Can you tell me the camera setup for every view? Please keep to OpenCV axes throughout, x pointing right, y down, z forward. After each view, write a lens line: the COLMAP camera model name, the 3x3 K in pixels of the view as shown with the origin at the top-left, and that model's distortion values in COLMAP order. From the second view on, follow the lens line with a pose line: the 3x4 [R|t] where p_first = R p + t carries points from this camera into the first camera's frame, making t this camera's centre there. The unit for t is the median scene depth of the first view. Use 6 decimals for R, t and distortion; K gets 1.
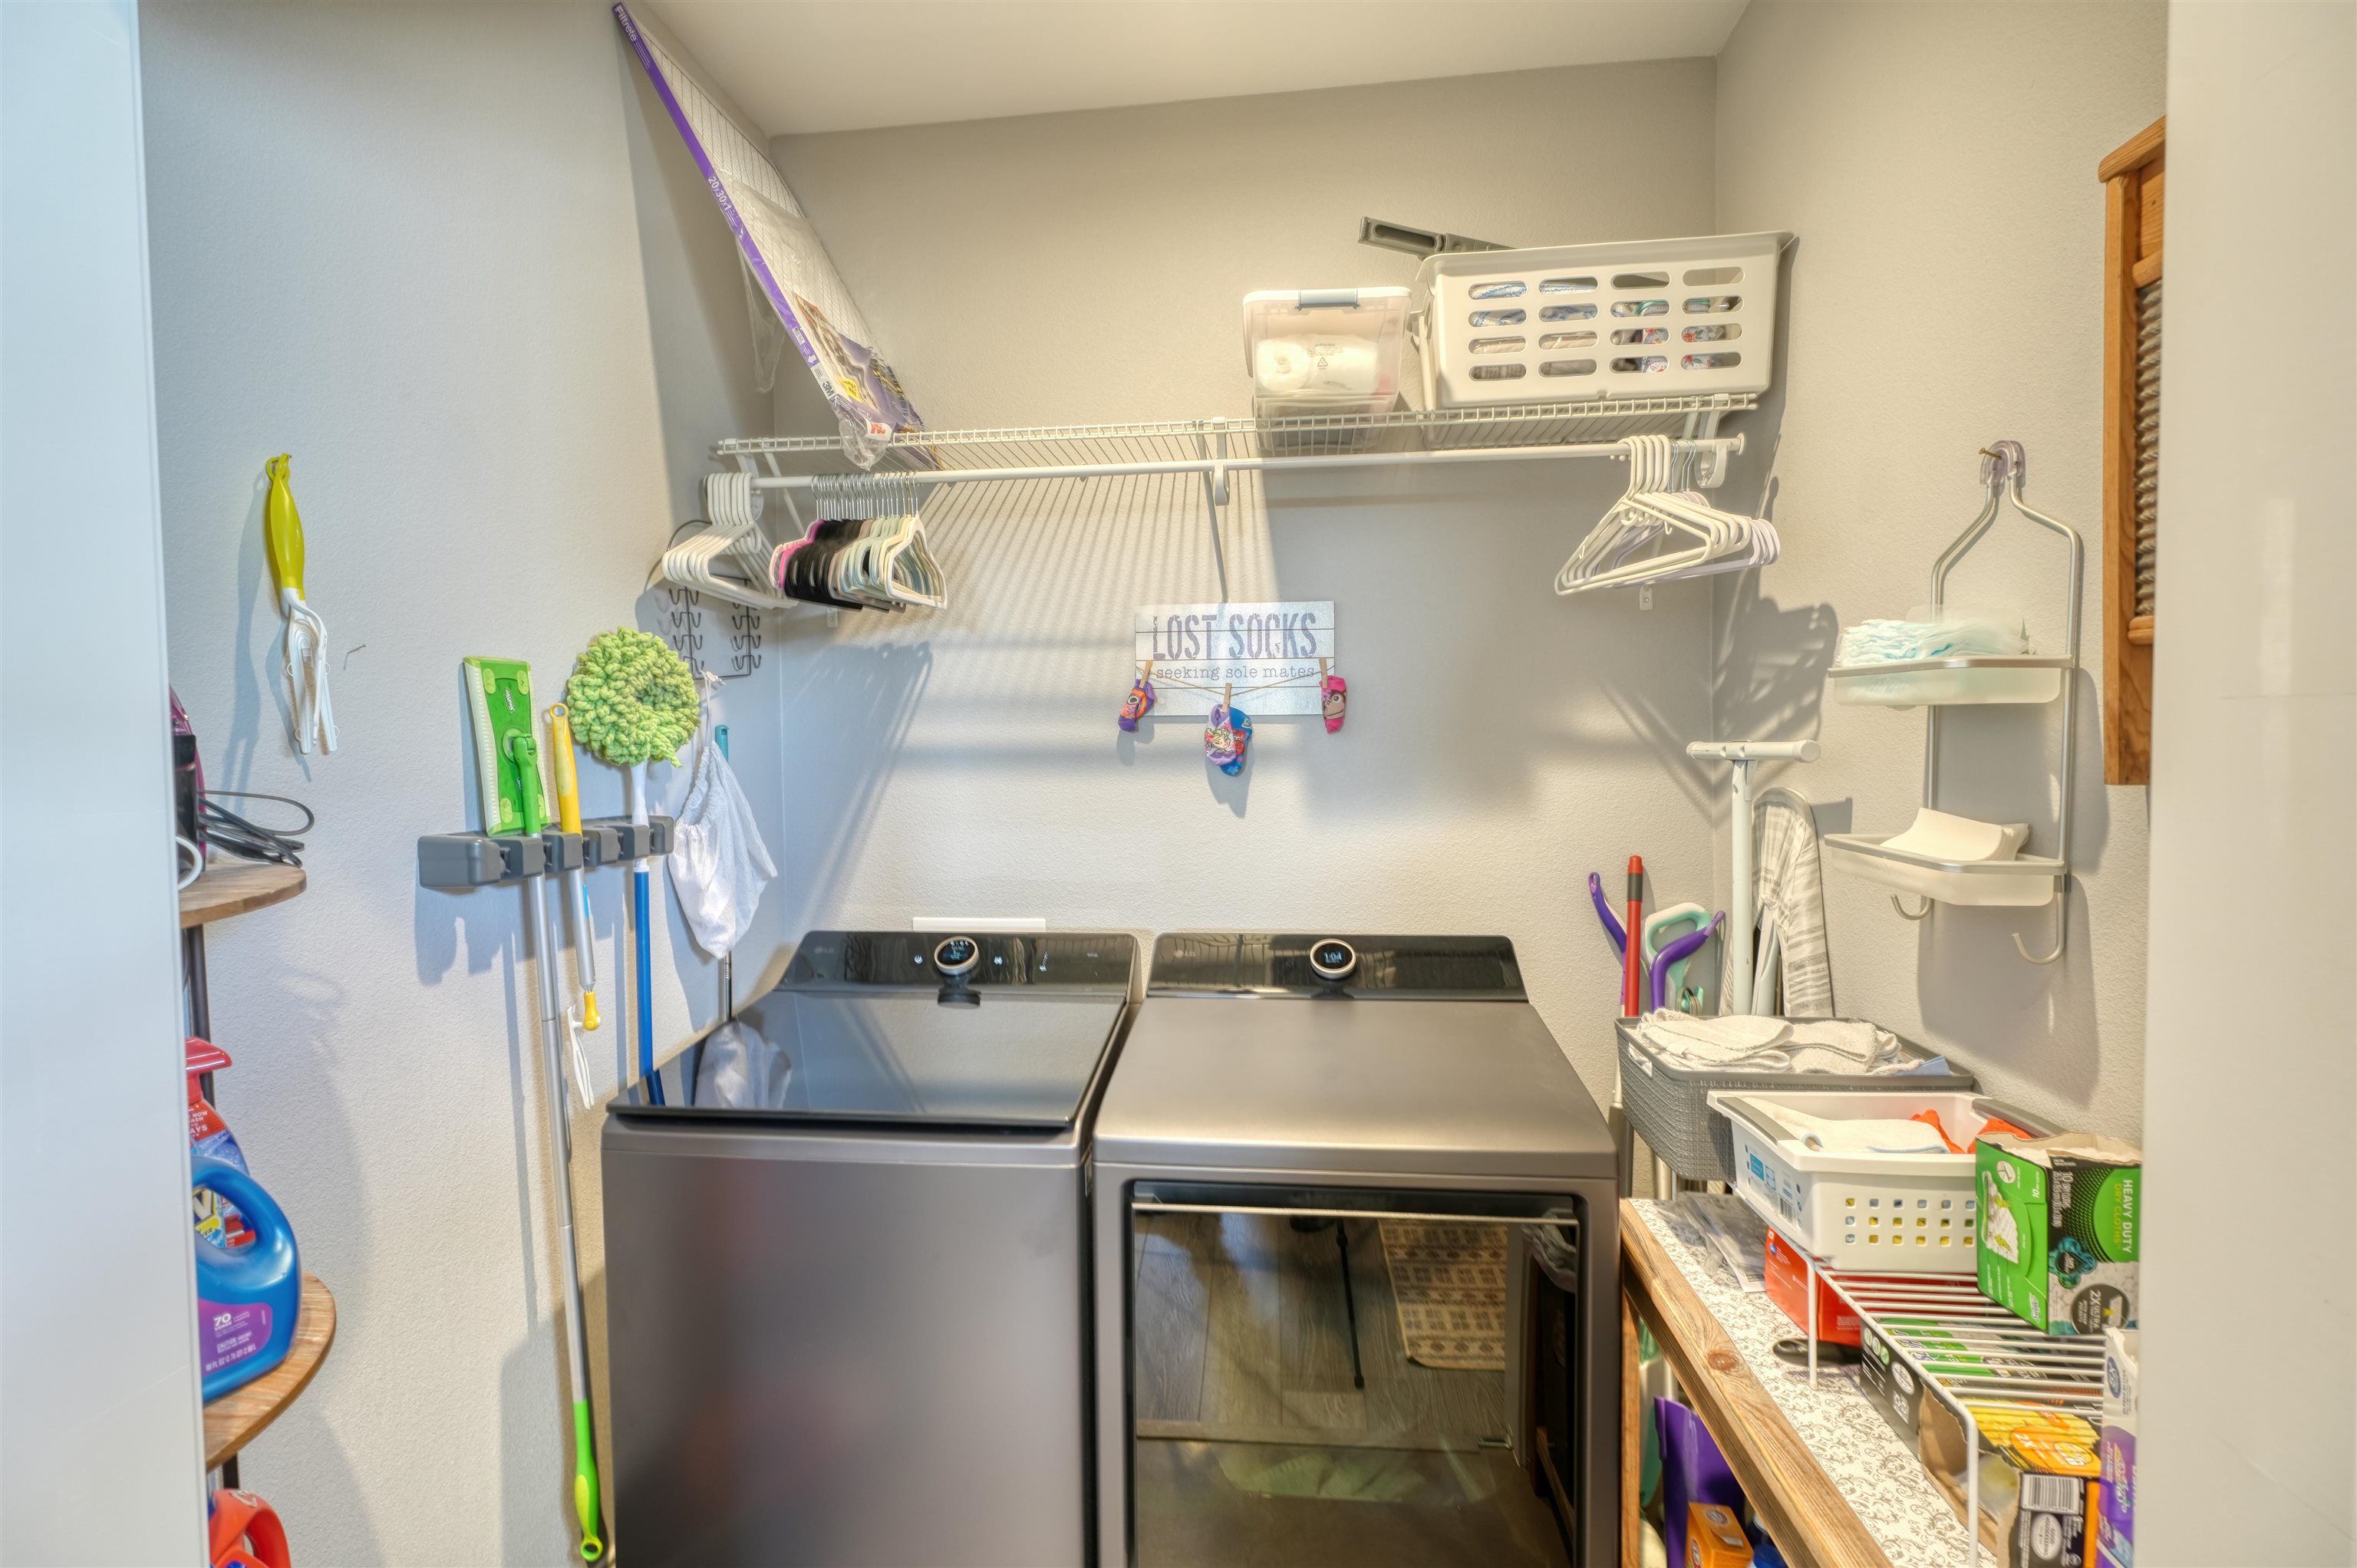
lens RADIAL K [[1039.3, 0, 1179.3], [0, 1039.3, 787.5], [0, 0, 1]] dist [-0.001205, -0.000615]
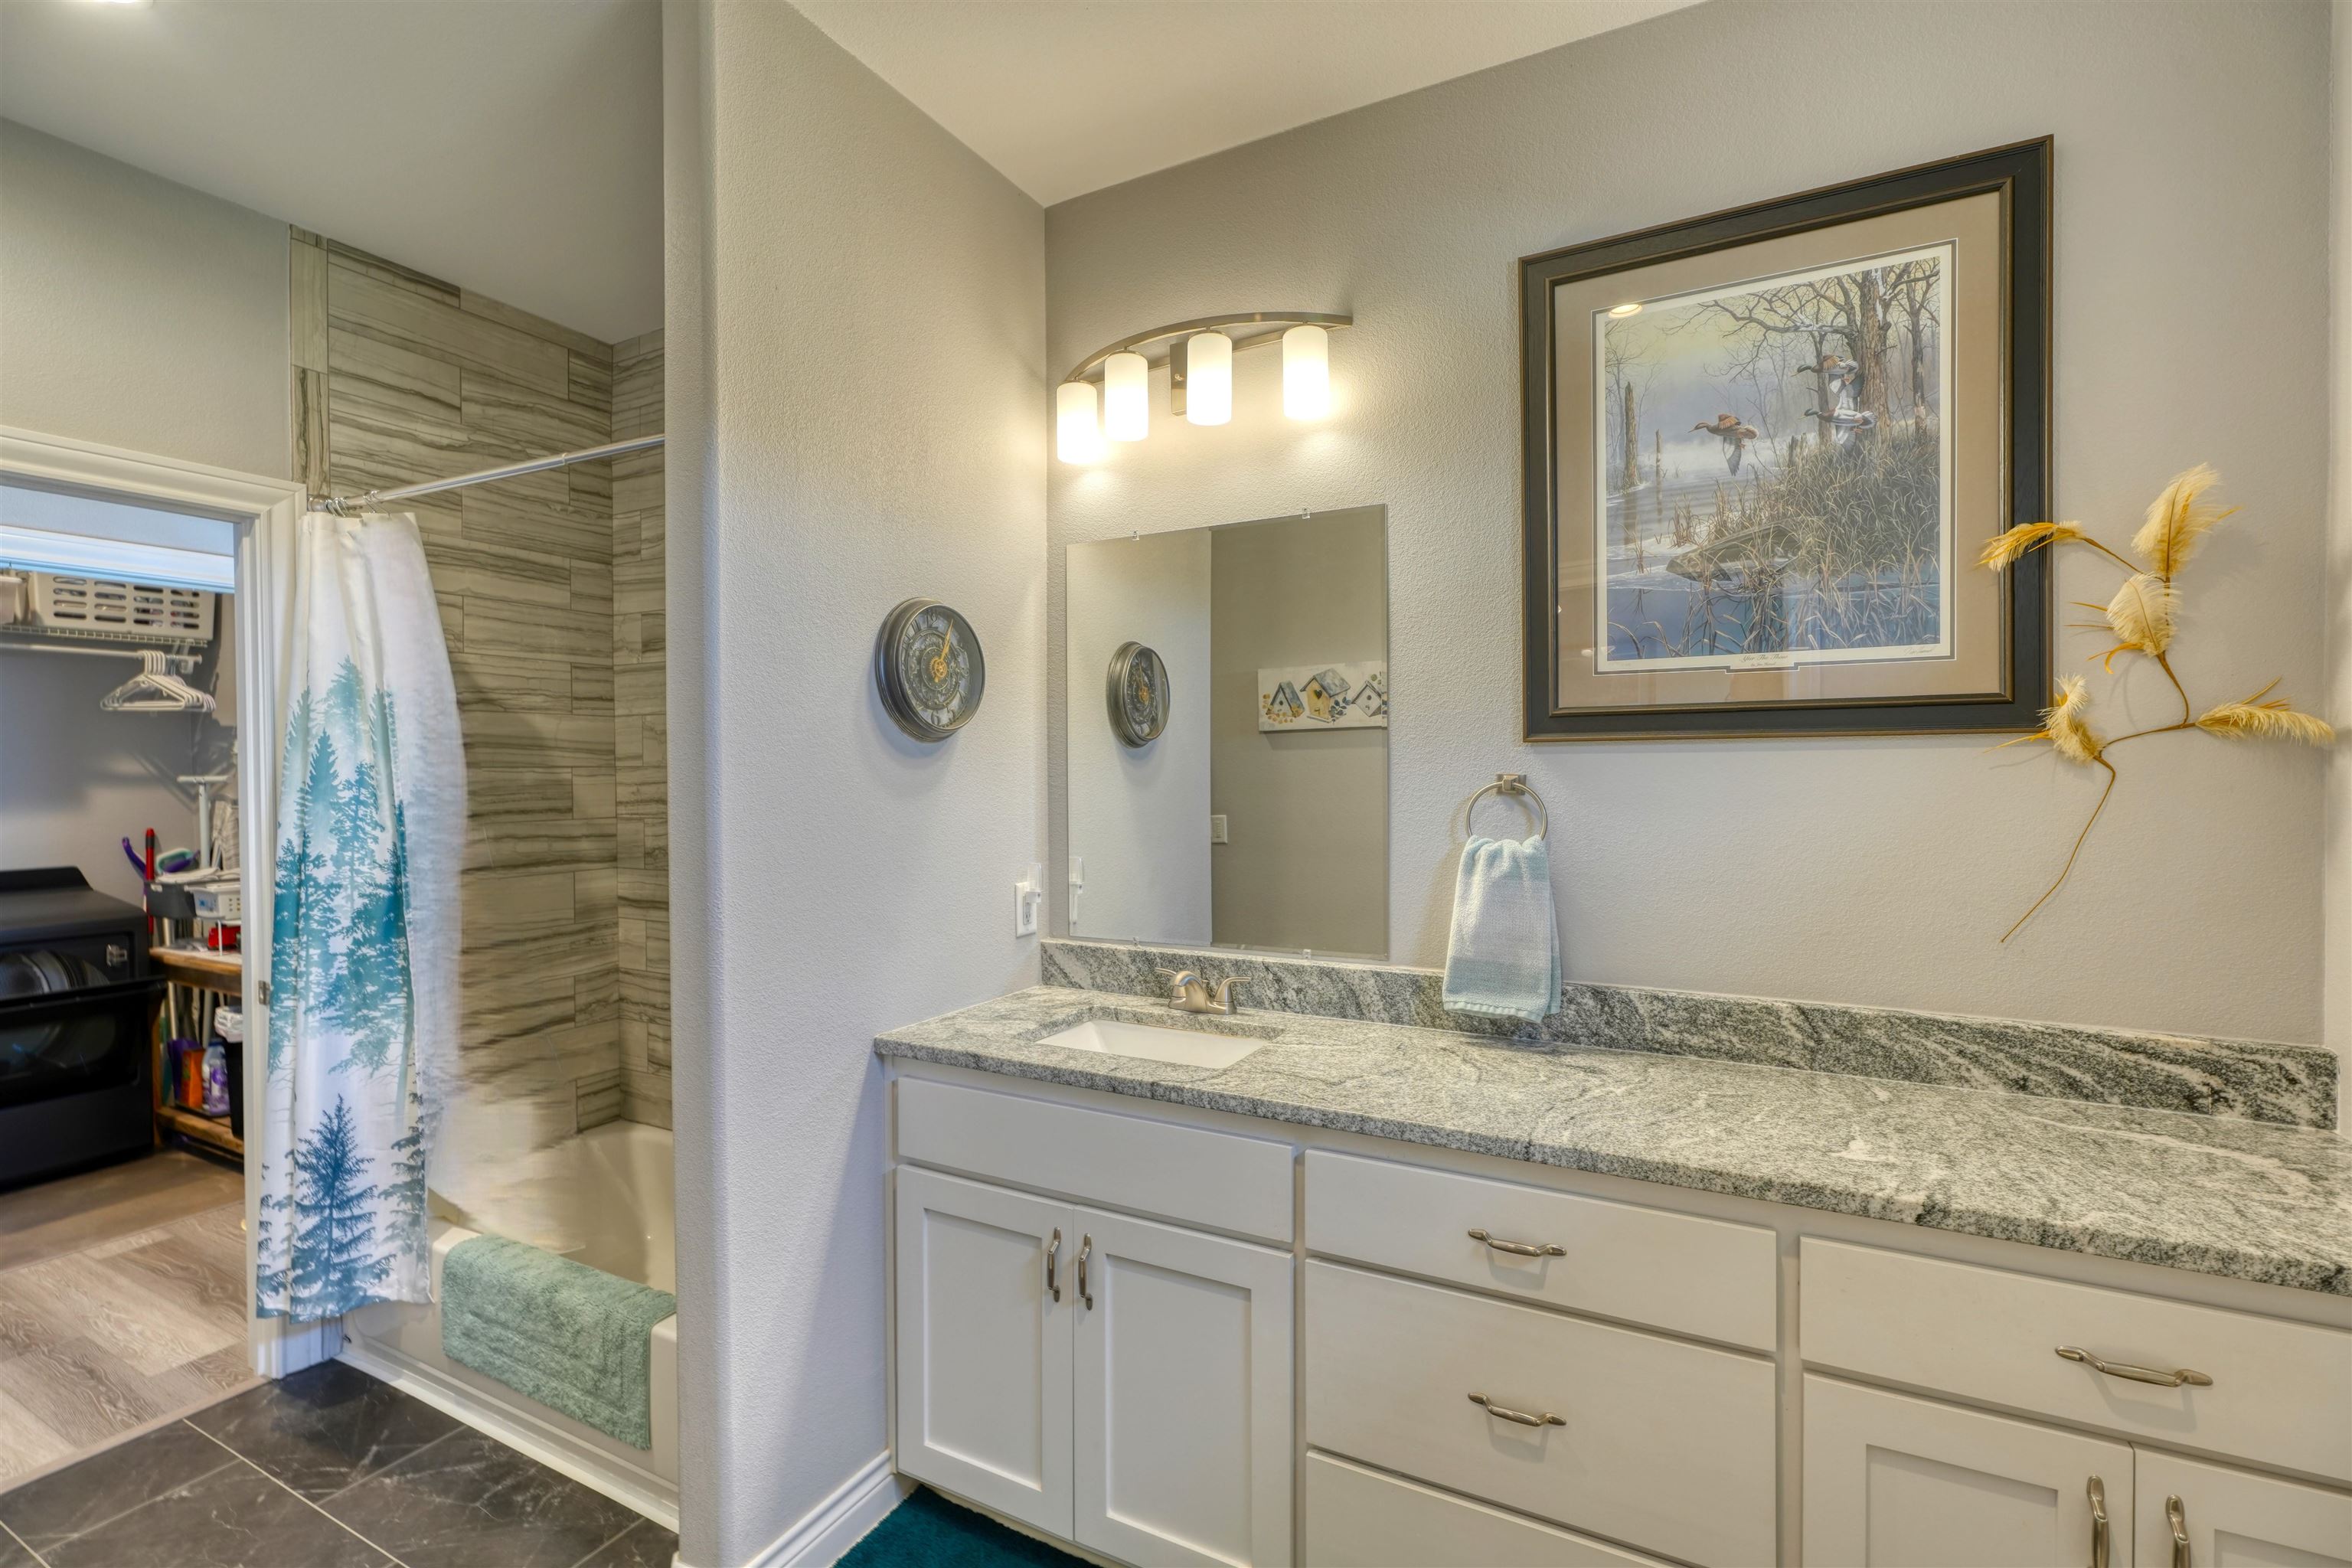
lens RADIAL K [[1037.2, 0, 1176.0], [0, 1037.2, 779.8], [0, 0, 1]] dist [-0.001205, -0.000615]
pose [[0.354024, 0.004256, 0.935227, -0.979632], [0.046673, 0.998663, -0.022212, 0.131444], [-0.934071, 0.051513, 0.353352, -2.104034]]
